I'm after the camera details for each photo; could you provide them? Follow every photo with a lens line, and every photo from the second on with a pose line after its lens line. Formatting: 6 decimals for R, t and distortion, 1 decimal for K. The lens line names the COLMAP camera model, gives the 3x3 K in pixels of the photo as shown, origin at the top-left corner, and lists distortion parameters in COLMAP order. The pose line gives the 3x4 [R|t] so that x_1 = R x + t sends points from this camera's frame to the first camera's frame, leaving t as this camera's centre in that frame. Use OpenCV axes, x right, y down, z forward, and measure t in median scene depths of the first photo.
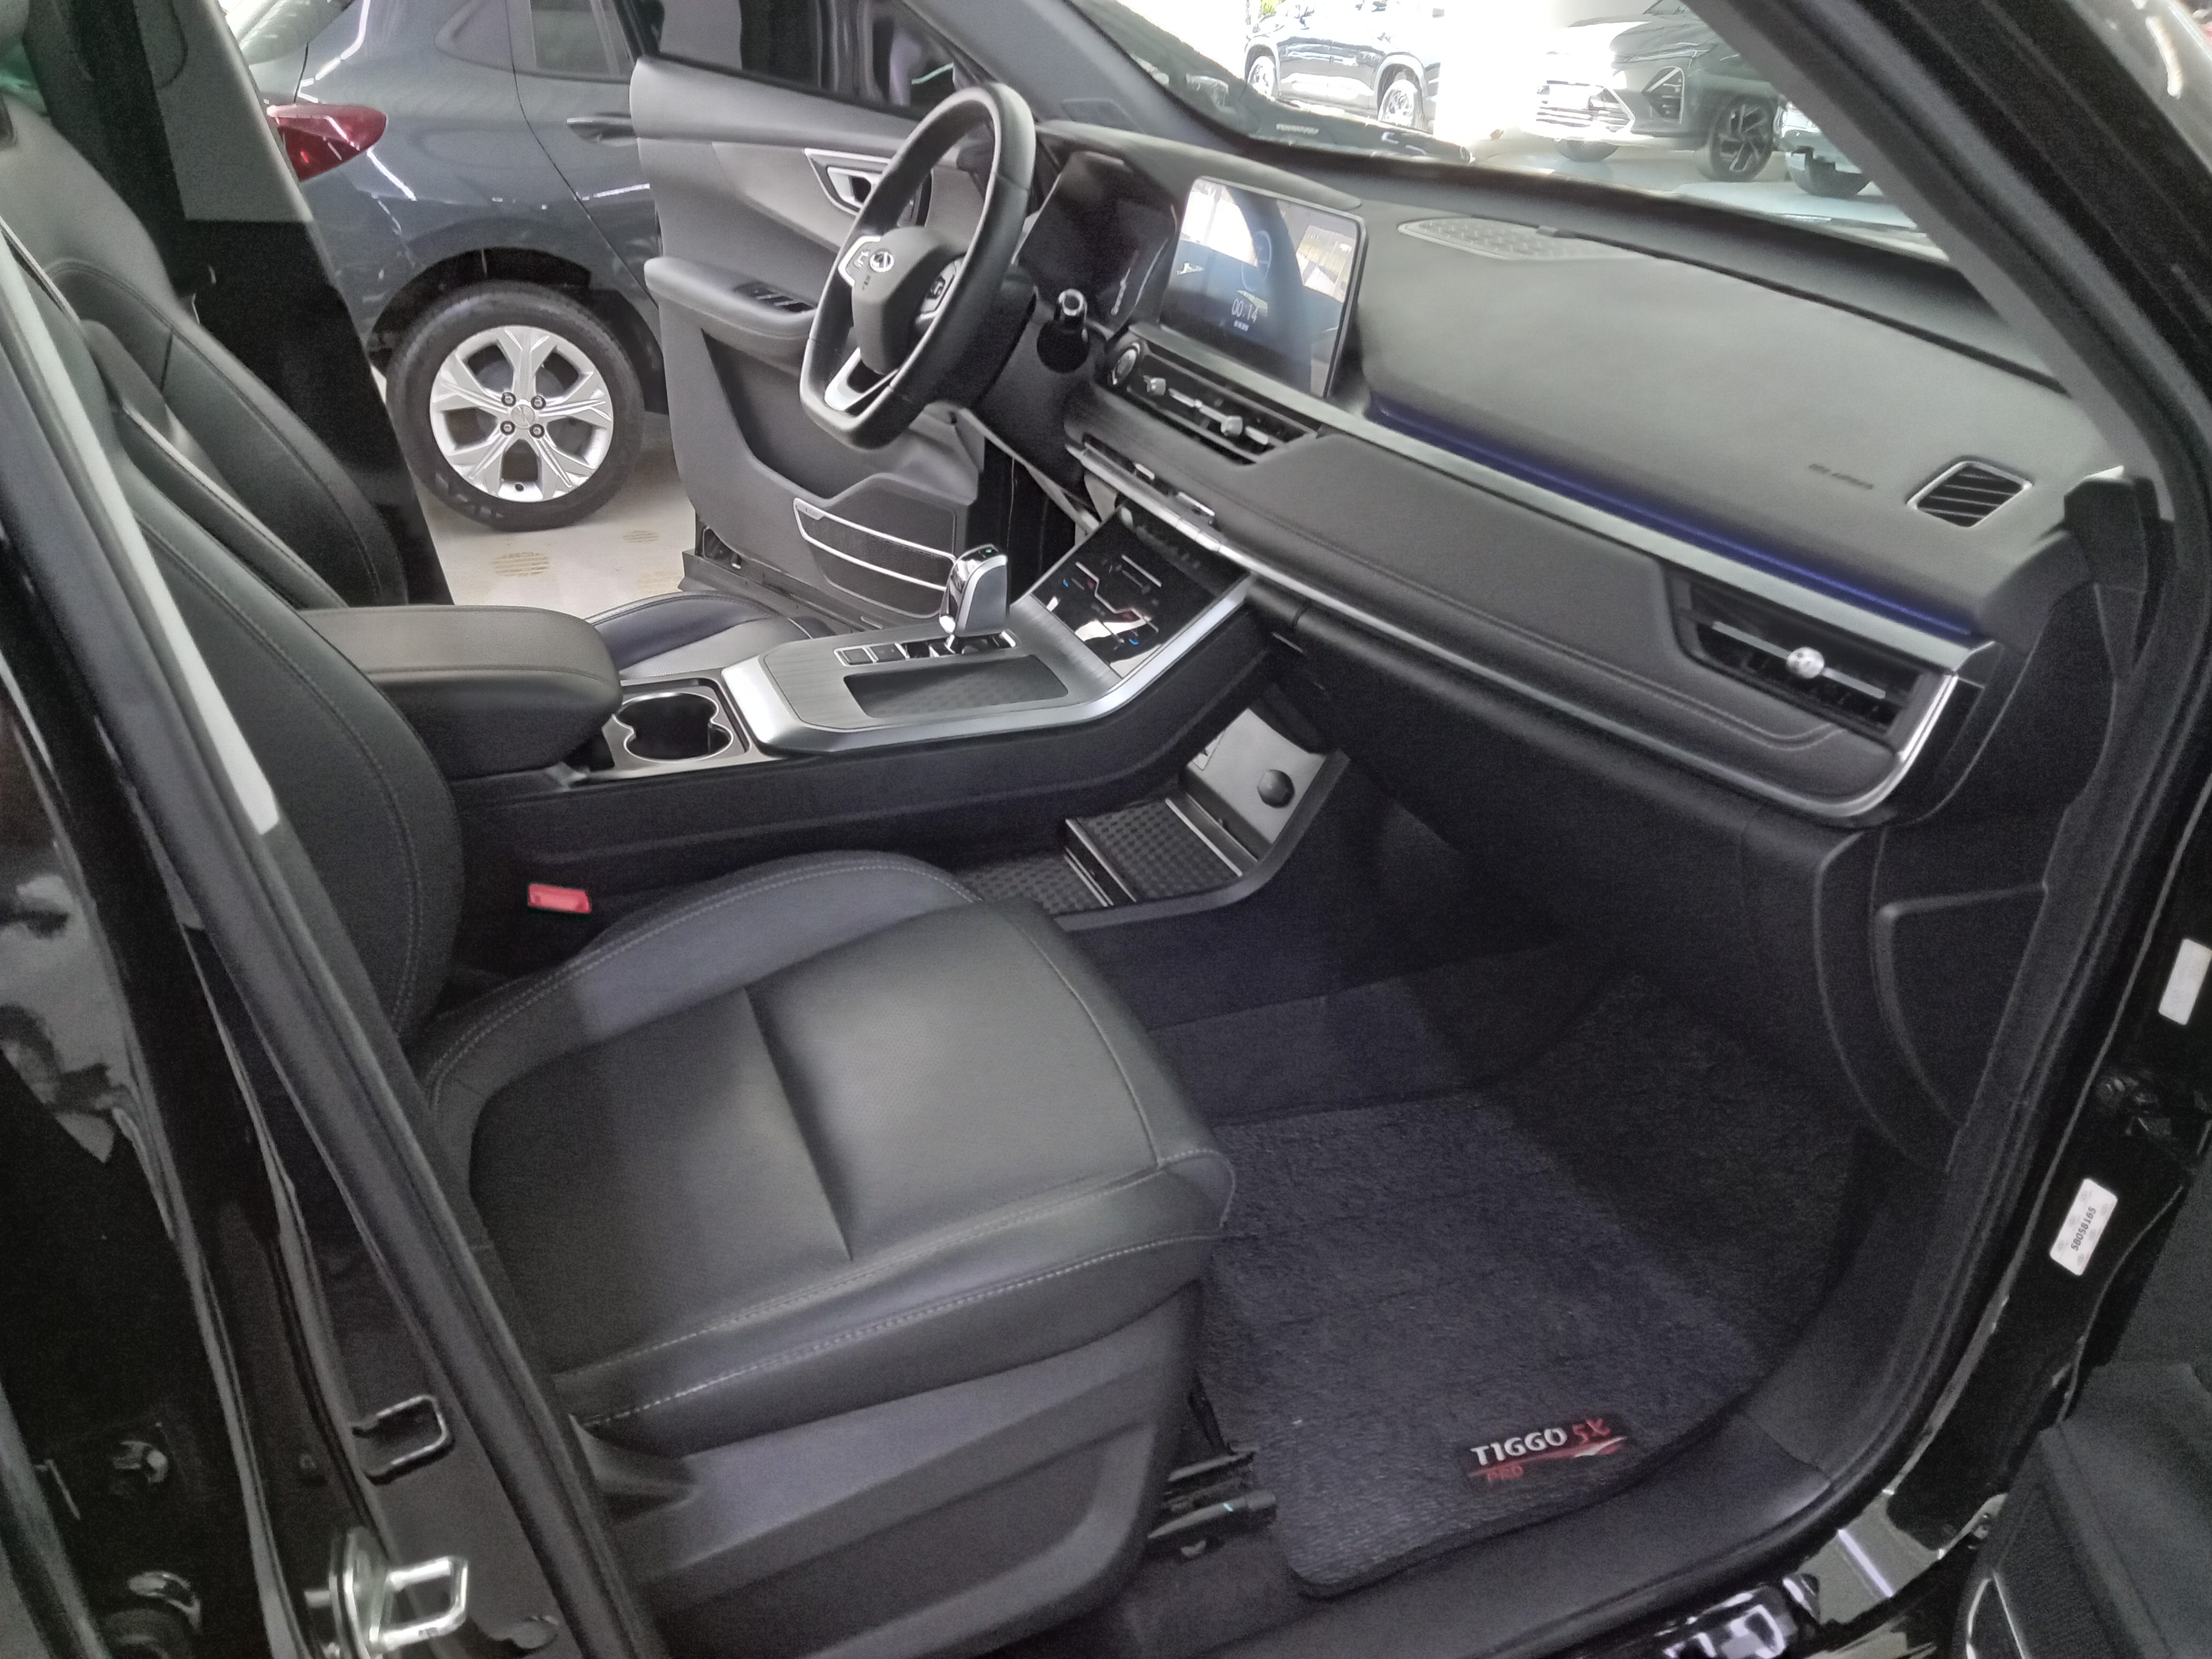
lens RADIAL K [[1651.2, 0, 1134.4], [0, 1651.2, 824.7], [0, 0, 1]] dist [0.022175, -0.006014]
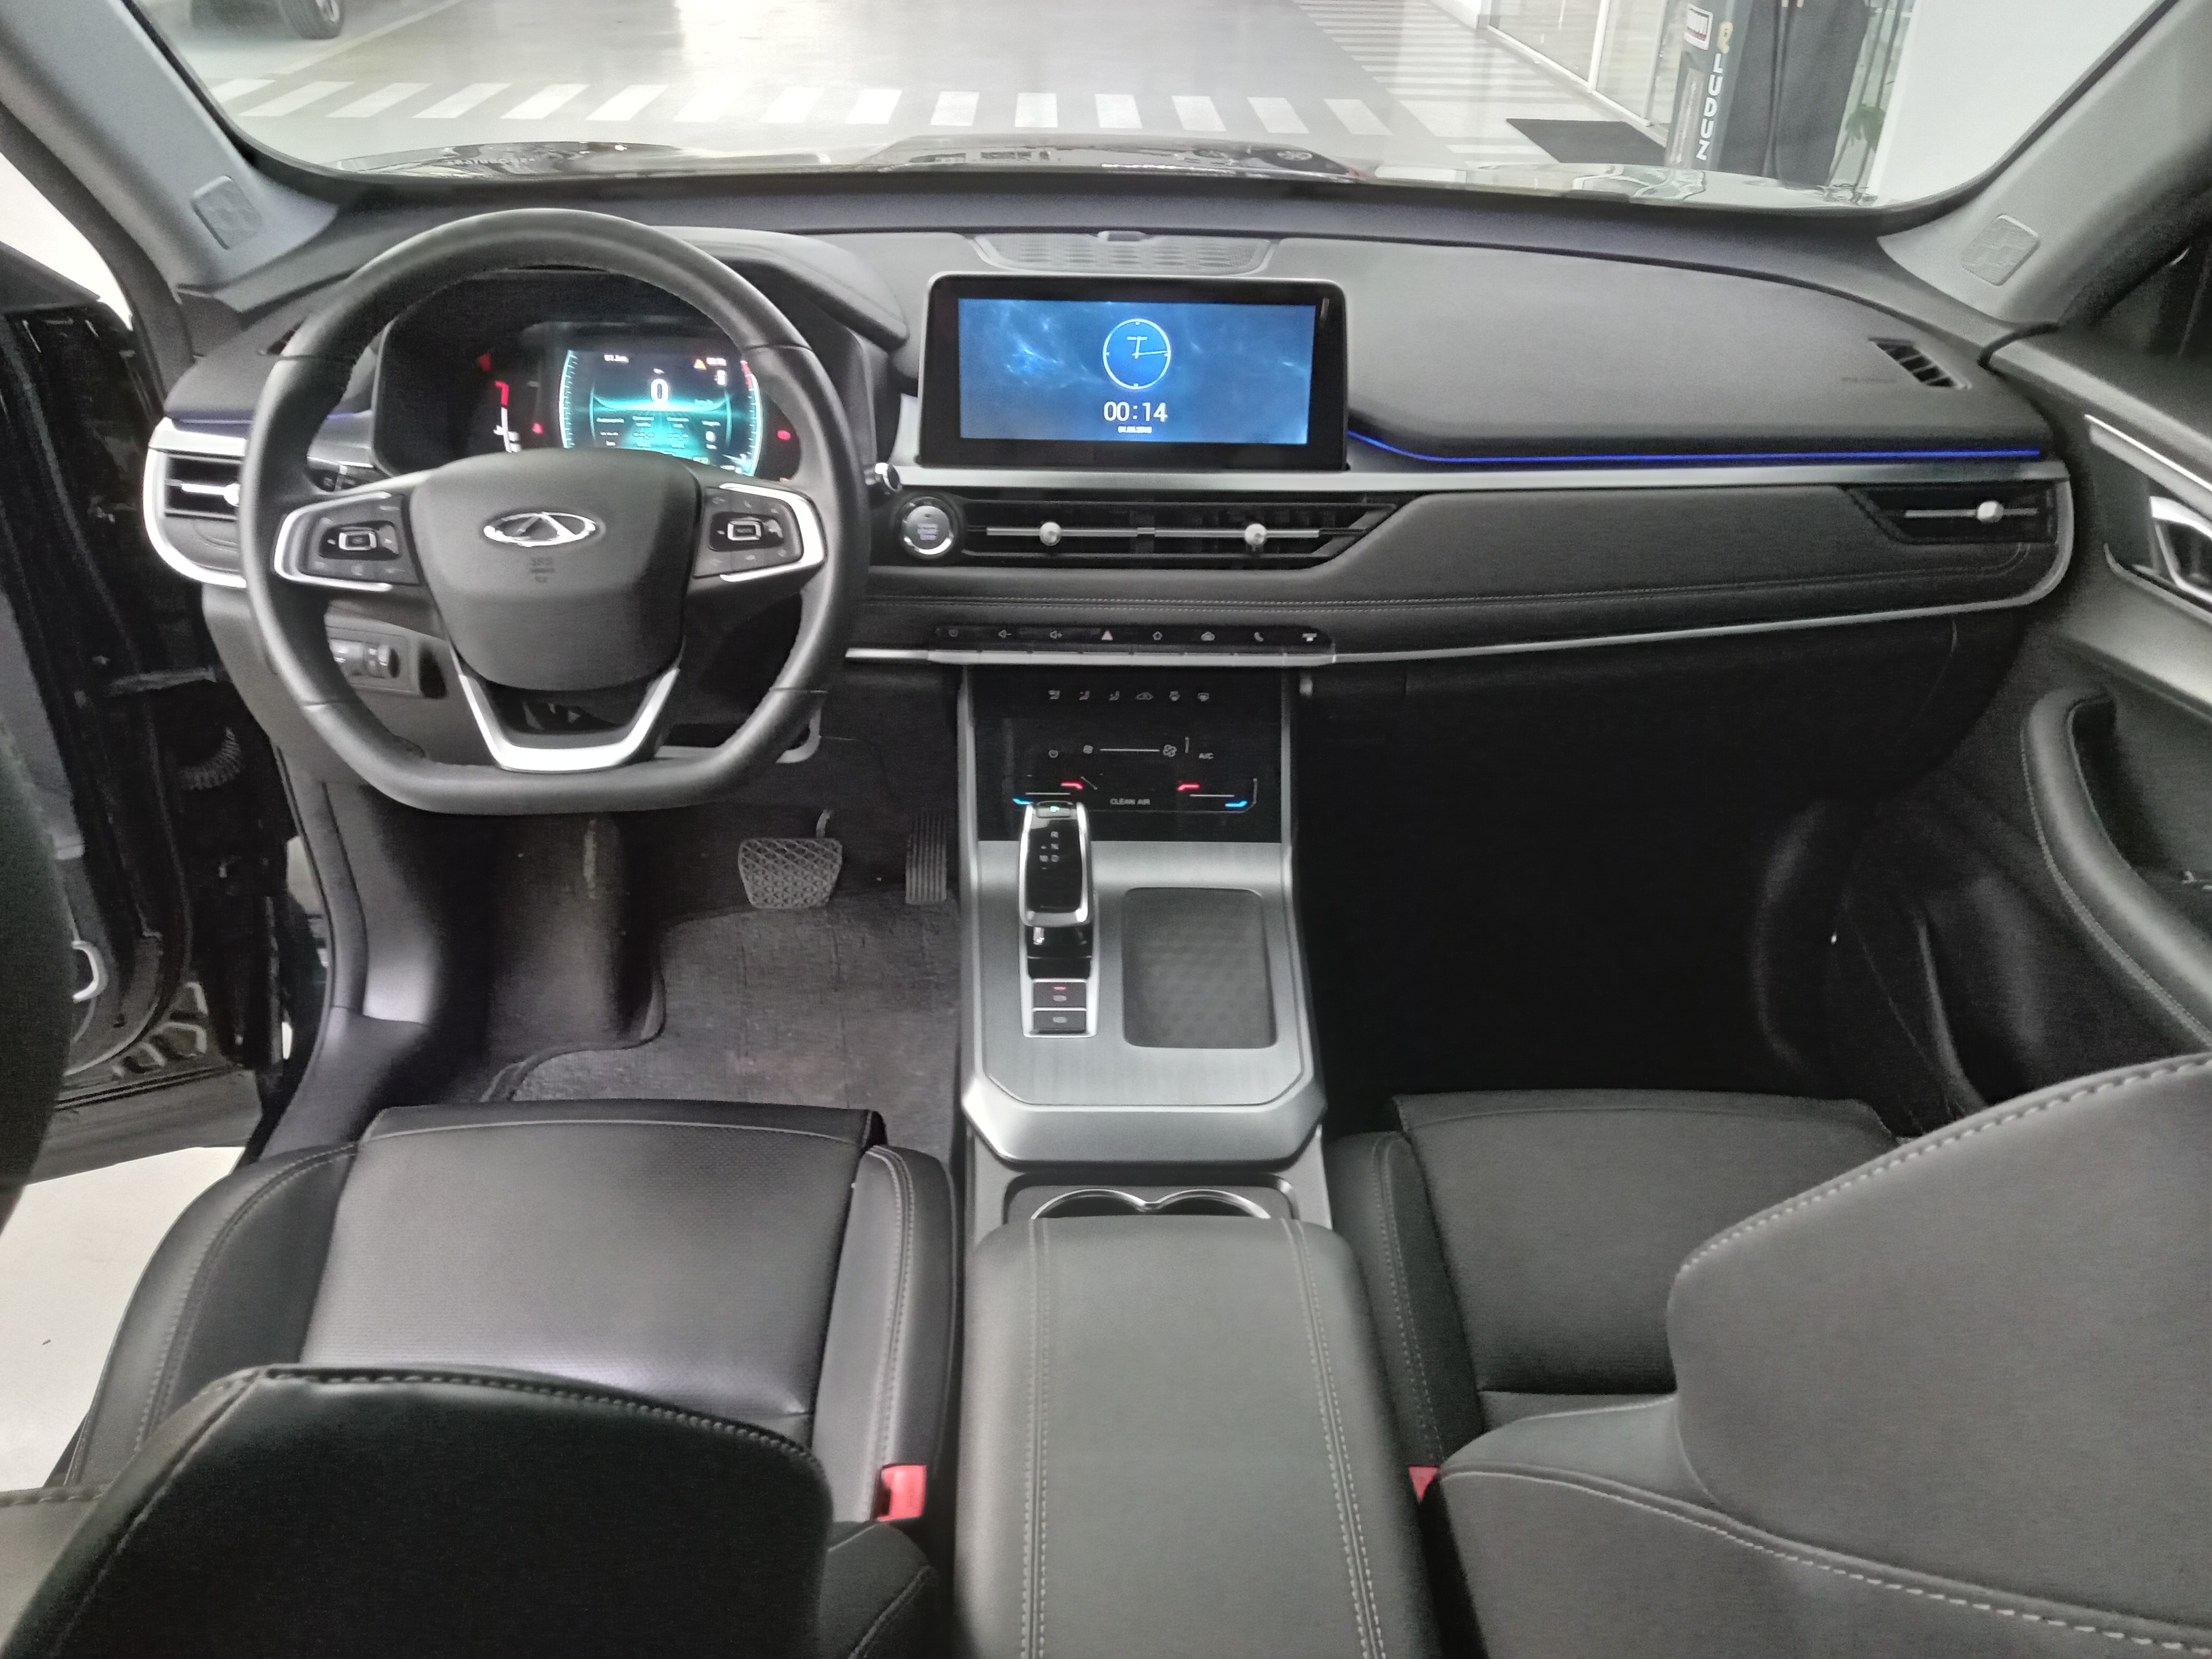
lens RADIAL K [[1651.2, 0, 1134.4], [0, 1651.2, 824.7], [0, 0, 1]] dist [0.022175, -0.006014]
pose [[0.427522, -0.522690, 0.737577, -0.734034], [0.422596, 0.836817, 0.348067, -0.464941], [-0.799148, 0.162891, 0.578644, 0.580270]]
